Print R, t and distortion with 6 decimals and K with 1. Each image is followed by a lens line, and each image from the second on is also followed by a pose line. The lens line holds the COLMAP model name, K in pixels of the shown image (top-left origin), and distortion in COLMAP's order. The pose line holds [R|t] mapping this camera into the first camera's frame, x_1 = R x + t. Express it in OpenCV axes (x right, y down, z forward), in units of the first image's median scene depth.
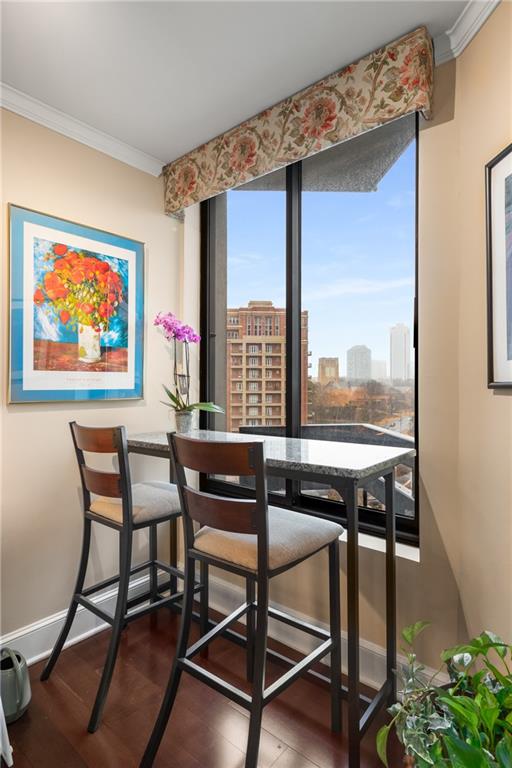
lens RADIAL K [[406.7, 0, 257.6], [0, 406.7, 378.4], [0, 0, 1]] dist [-0.005012, -0.000702]
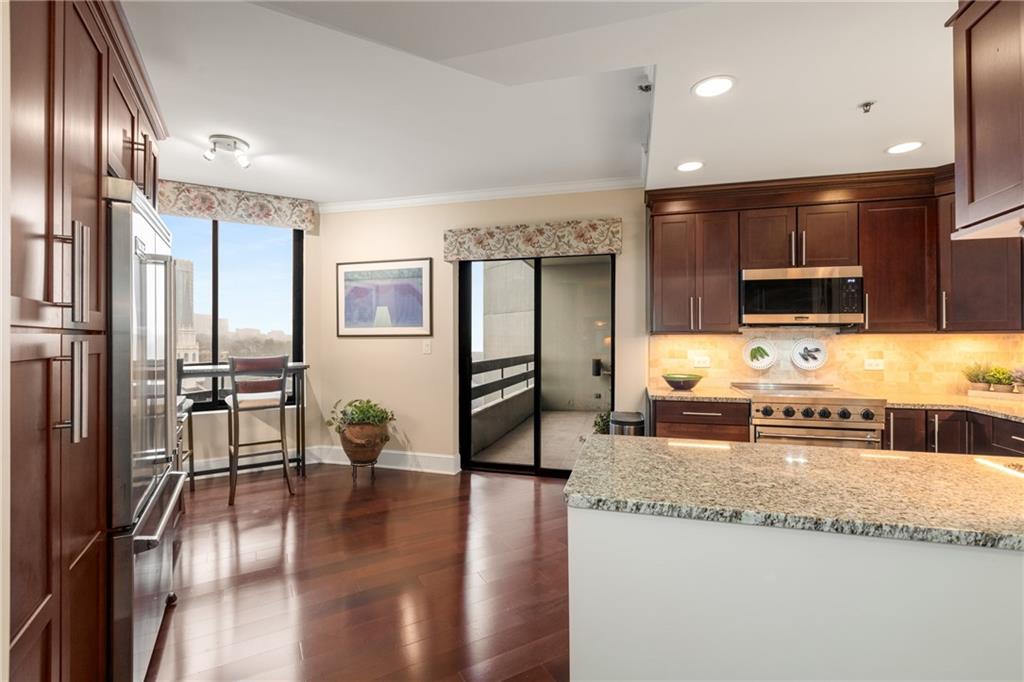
lens RADIAL K [[457.5, 0, 507.3], [0, 457.5, 338.3], [0, 0, 1]] dist [-0.003592, -0.000091]
pose [[0.357993, -0.005018, 0.933711, -1.350792], [-0.008249, 0.999930, 0.008536, -0.002946], [-0.933688, -0.010758, 0.357927, -0.887838]]
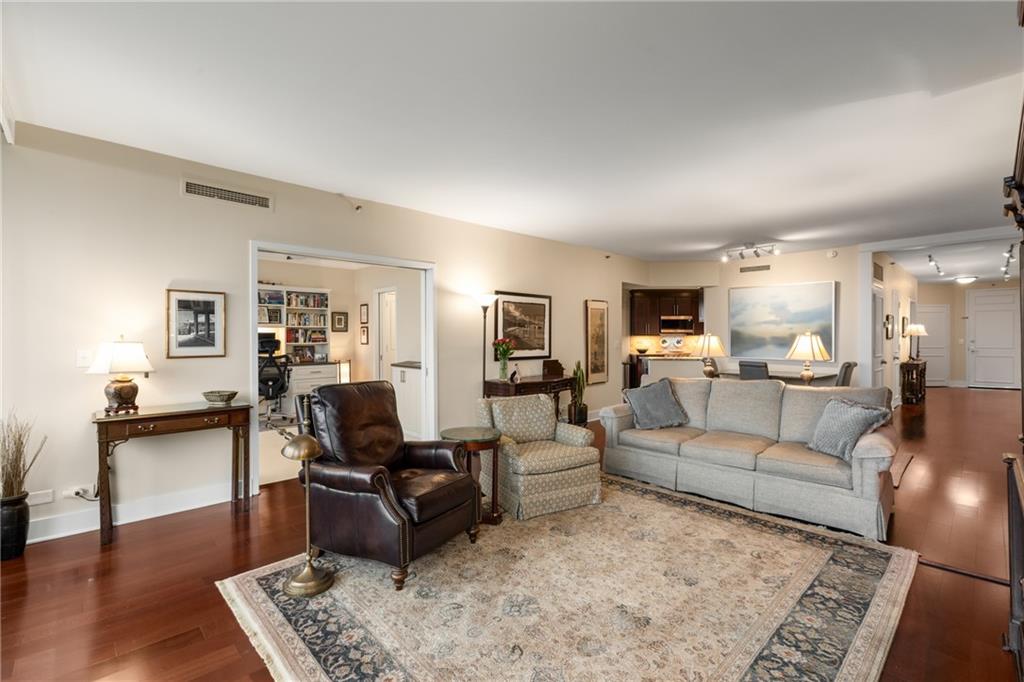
lens RADIAL K [[457.5, 0, 511.9], [0, 457.5, 343.7], [0, 0, 1]] dist [-0.003592, -0.000091]
pose [[0.120683, -0.019276, 0.992504, -4.901318], [-0.007674, 0.999763, 0.020350, -0.011829], [-0.992661, -0.010072, 0.120507, -0.042318]]
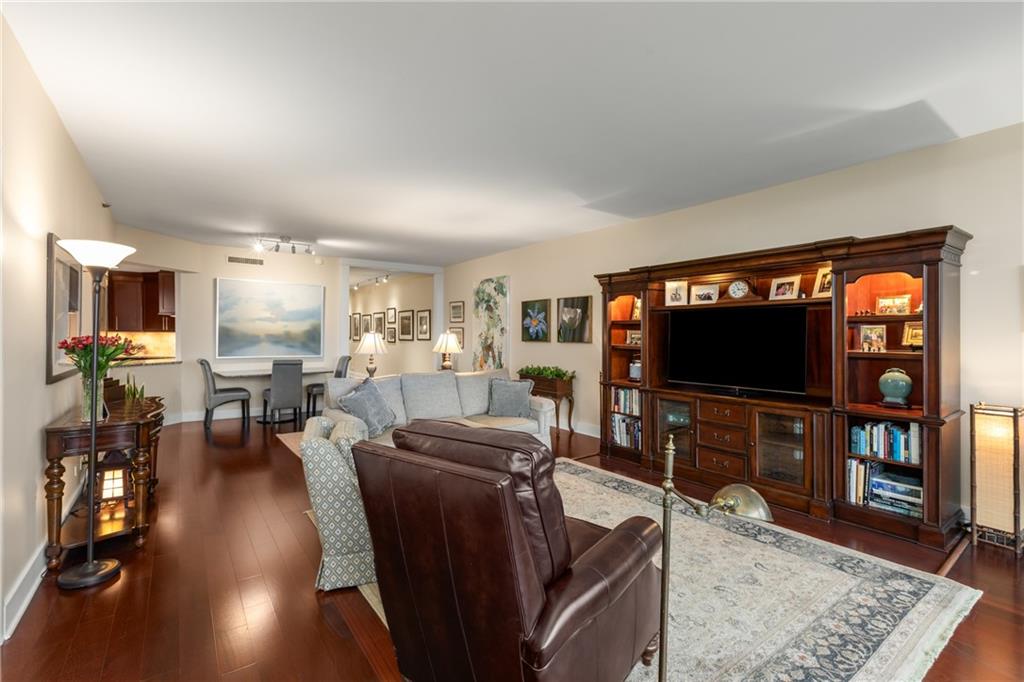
lens RADIAL K [[457.5, 0, 513.9], [0, 457.5, 333.3], [0, 0, 1]] dist [-0.003592, -0.000091]
pose [[-0.967637, -0.005973, 0.252276, -3.800955], [-0.009886, 0.999850, -0.014247, 0.015396], [-0.252153, -0.016280, -0.967550, 1.266460]]
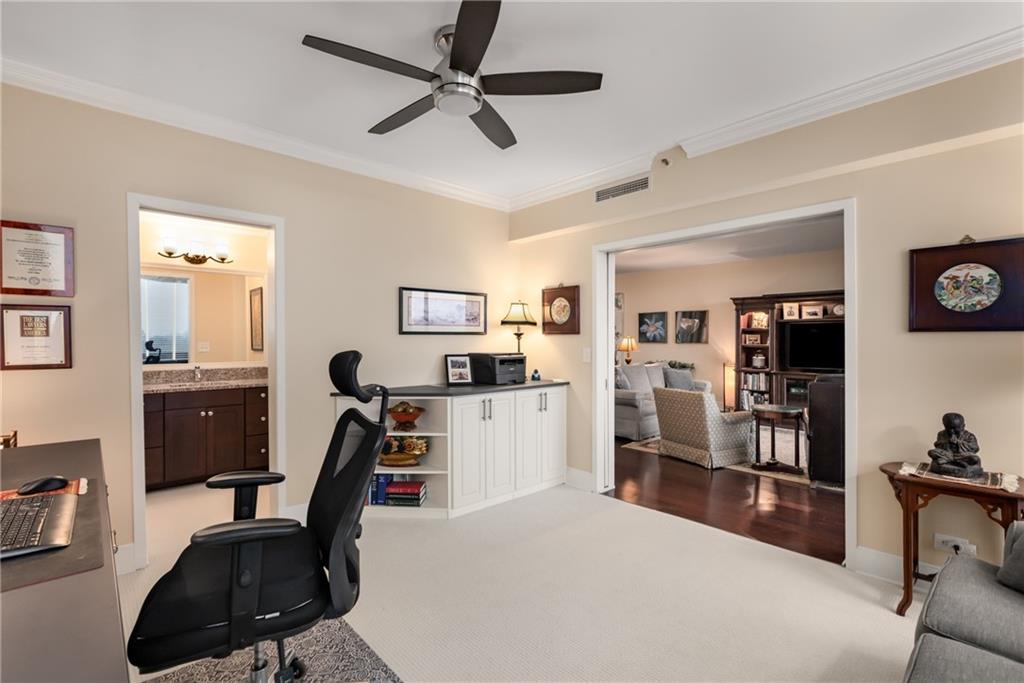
lens RADIAL K [[457.5, 0, 511.9], [0, 457.5, 343.4], [0, 0, 1]] dist [-0.003592, -0.000091]
pose [[-0.988680, -0.001871, 0.150027, -2.463647], [-0.001141, 0.999987, 0.004951, 0.011670], [-0.150035, 0.004723, -0.988669, 2.616729]]
